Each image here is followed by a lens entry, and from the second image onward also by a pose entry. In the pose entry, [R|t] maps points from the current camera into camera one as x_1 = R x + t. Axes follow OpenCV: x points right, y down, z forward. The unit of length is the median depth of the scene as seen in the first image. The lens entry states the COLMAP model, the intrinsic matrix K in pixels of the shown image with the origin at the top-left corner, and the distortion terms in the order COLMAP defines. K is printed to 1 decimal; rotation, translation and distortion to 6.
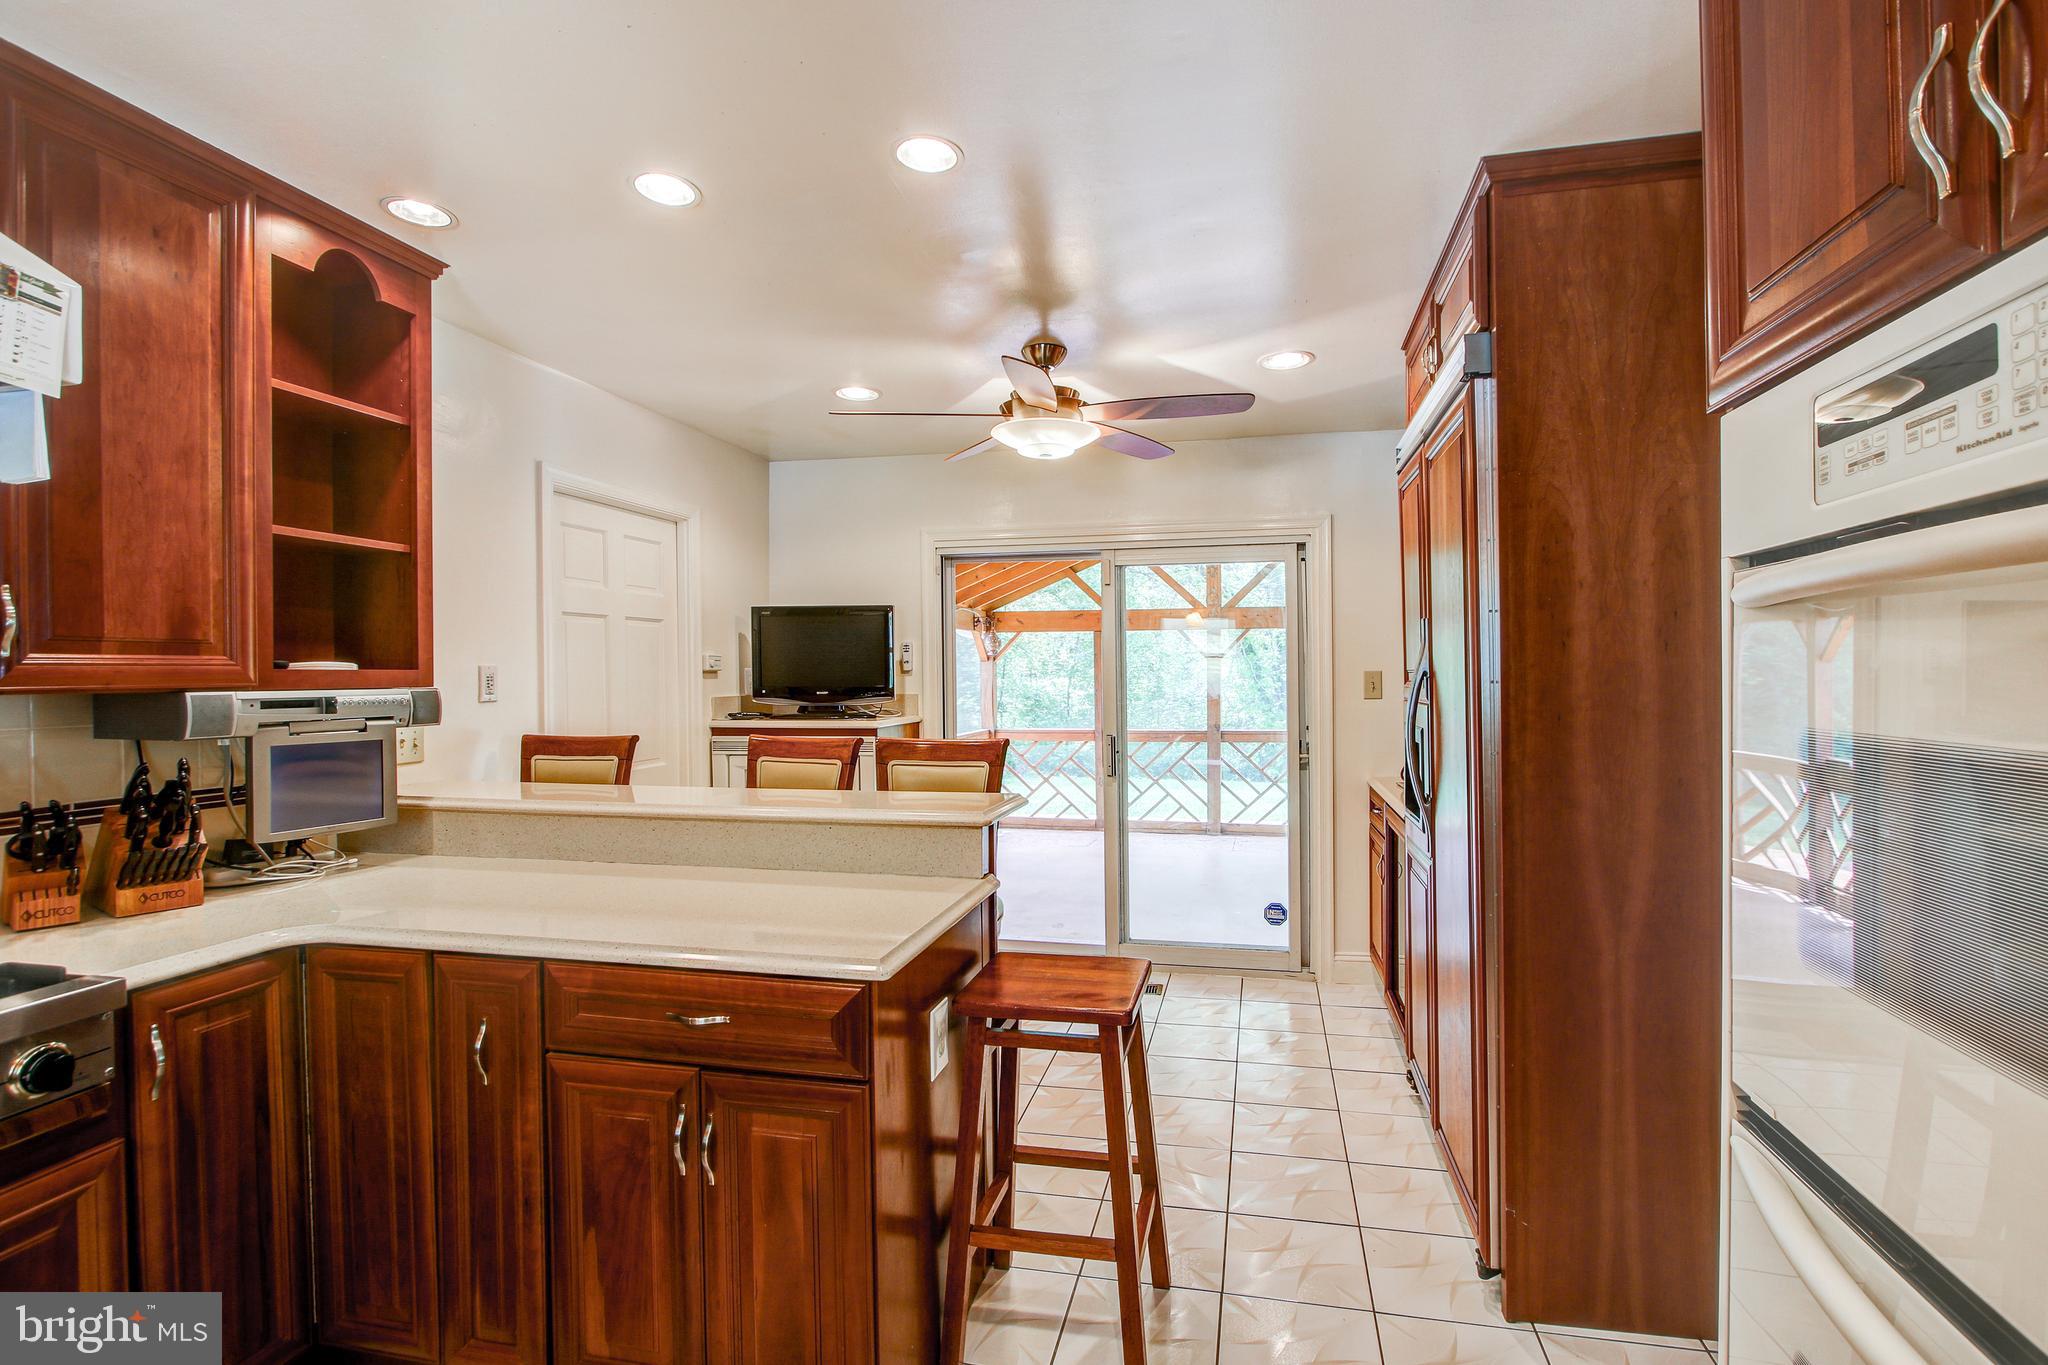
lens RADIAL K [[957.6, 0, 1024.6], [0, 957.6, 676.0], [0, 0, 1]] dist [-0.022599, 0.005020]
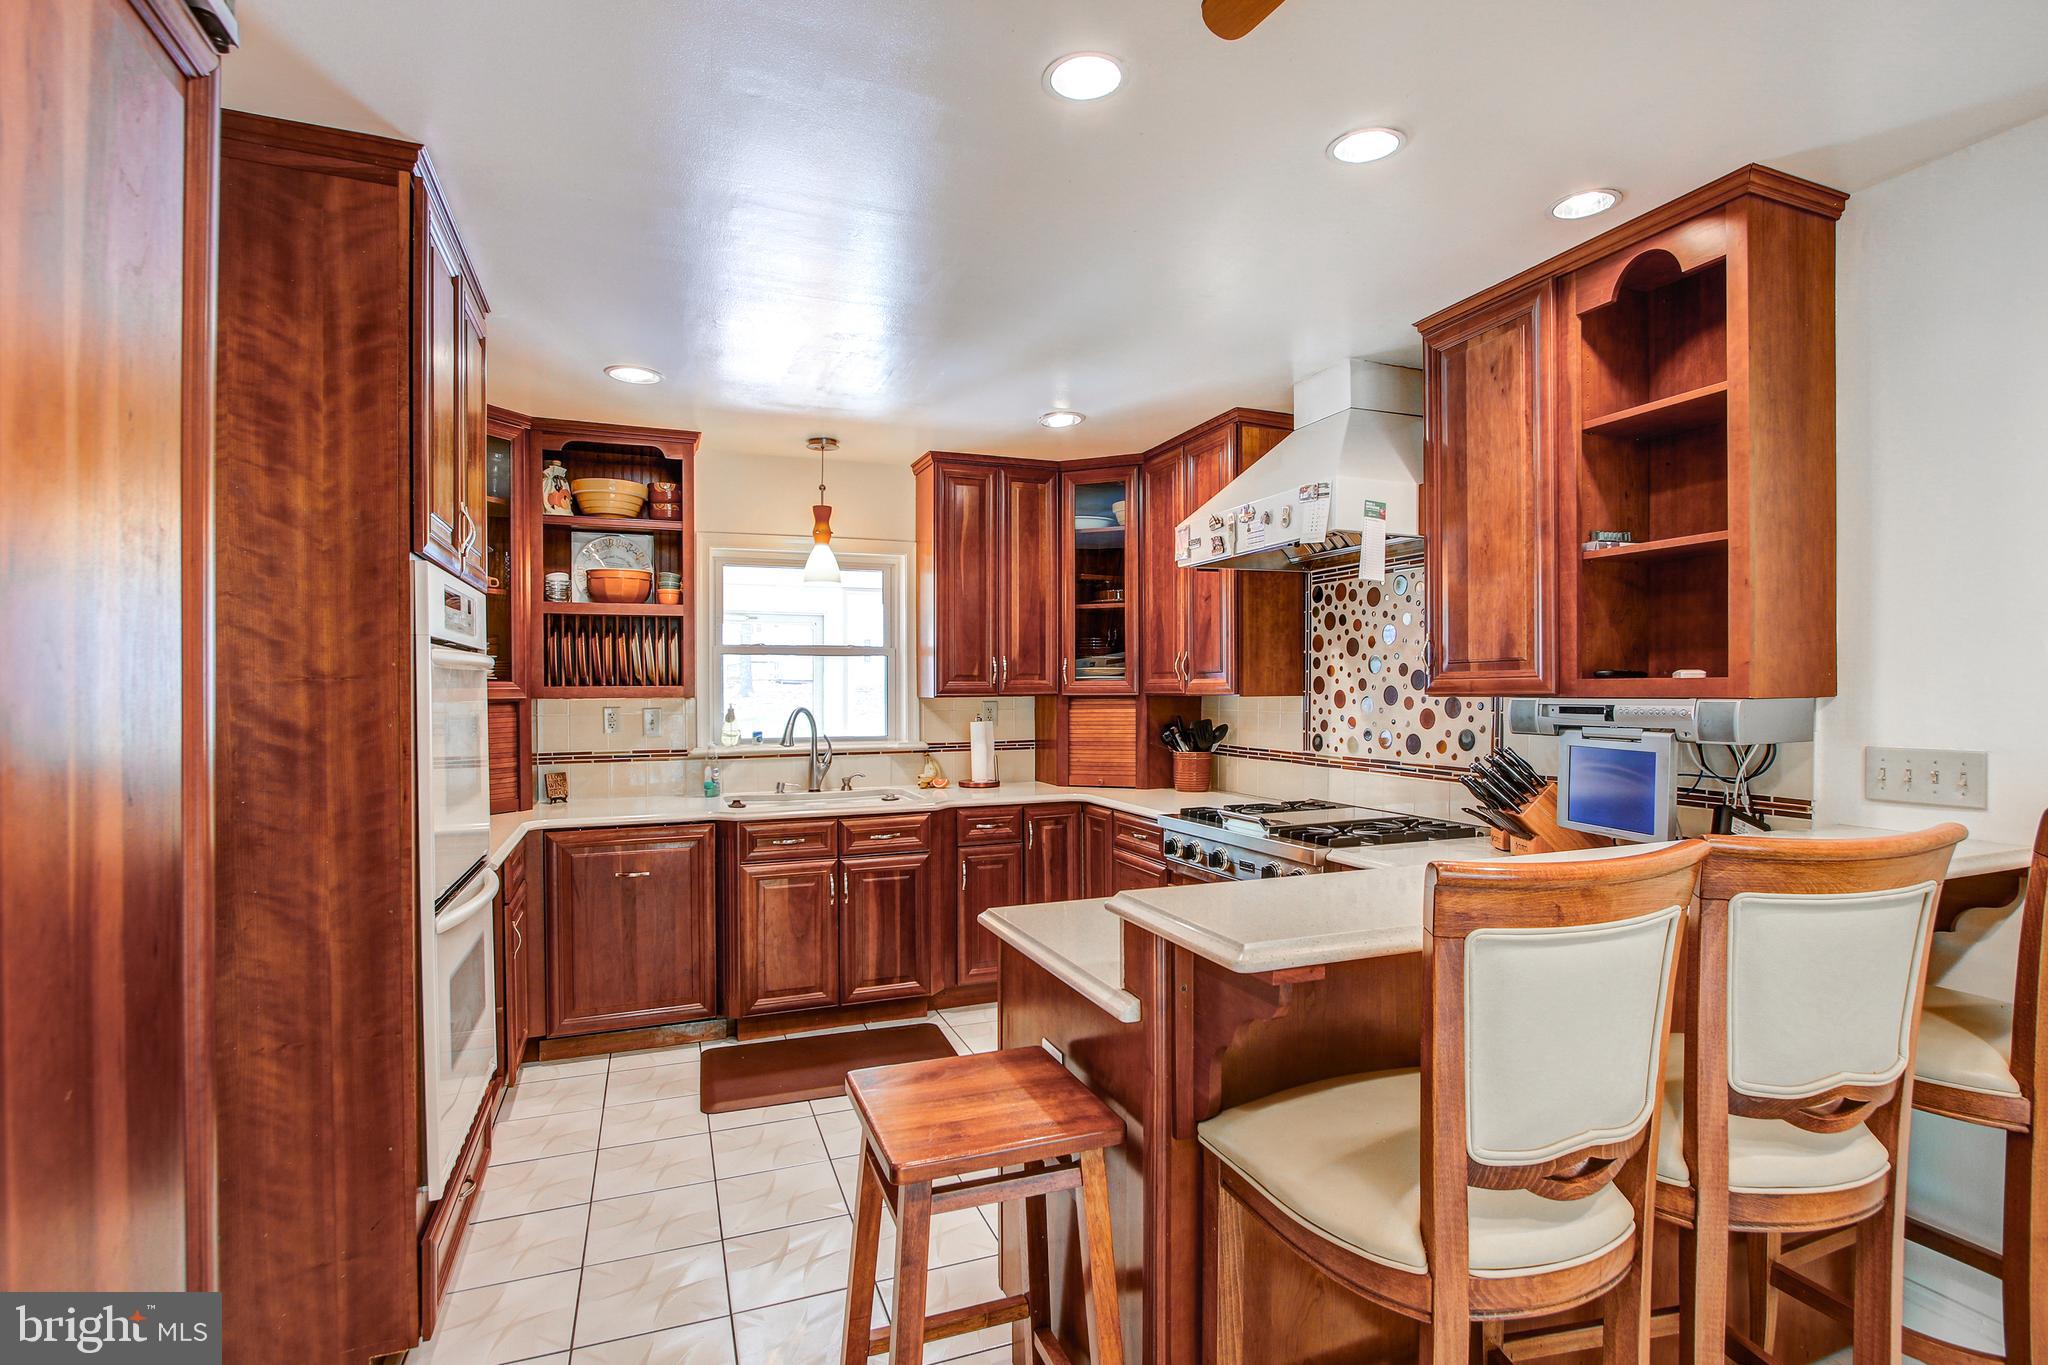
lens RADIAL K [[957.6, 0, 1014.9], [0, 957.6, 690.9], [0, 0, 1]] dist [-0.022599, 0.005020]
pose [[-0.822503, 0.009500, -0.568682, 0.443716], [0.007153, 0.999954, 0.006358, -0.005362], [0.568716, 0.001162, -0.822533, 1.646321]]
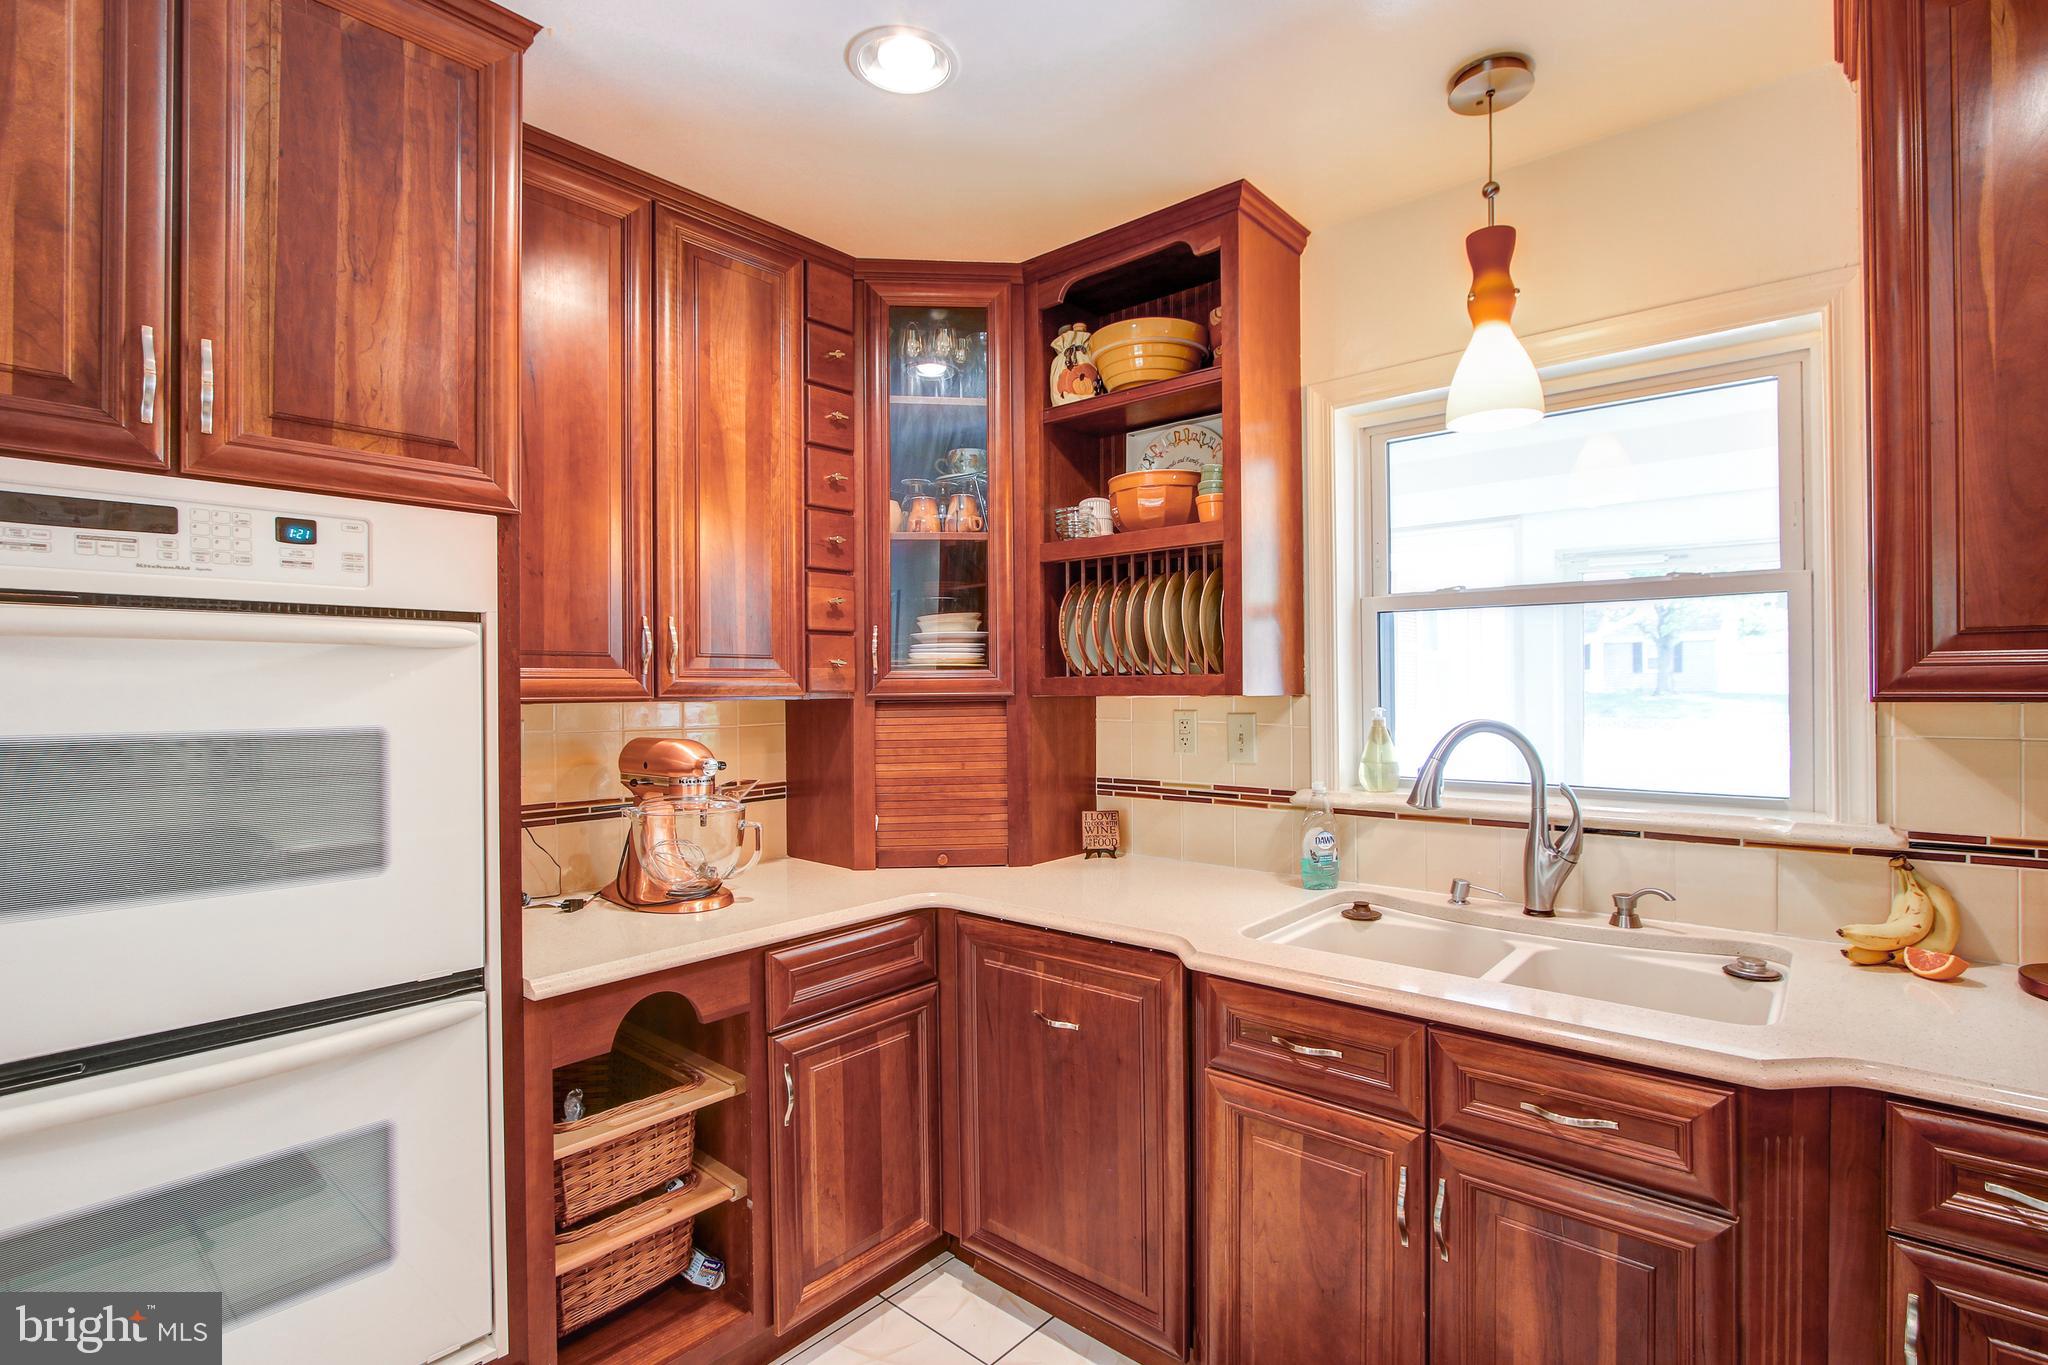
lens RADIAL K [[957.6, 0, 1031.4], [0, 957.6, 680.9], [0, 0, 1]] dist [-0.022599, 0.005020]
pose [[-0.898467, 0.012593, 0.438861, -0.448000], [0.011449, 0.999921, -0.005253, 0.003947], [-0.438892, 0.000305, -0.898540, 0.582048]]
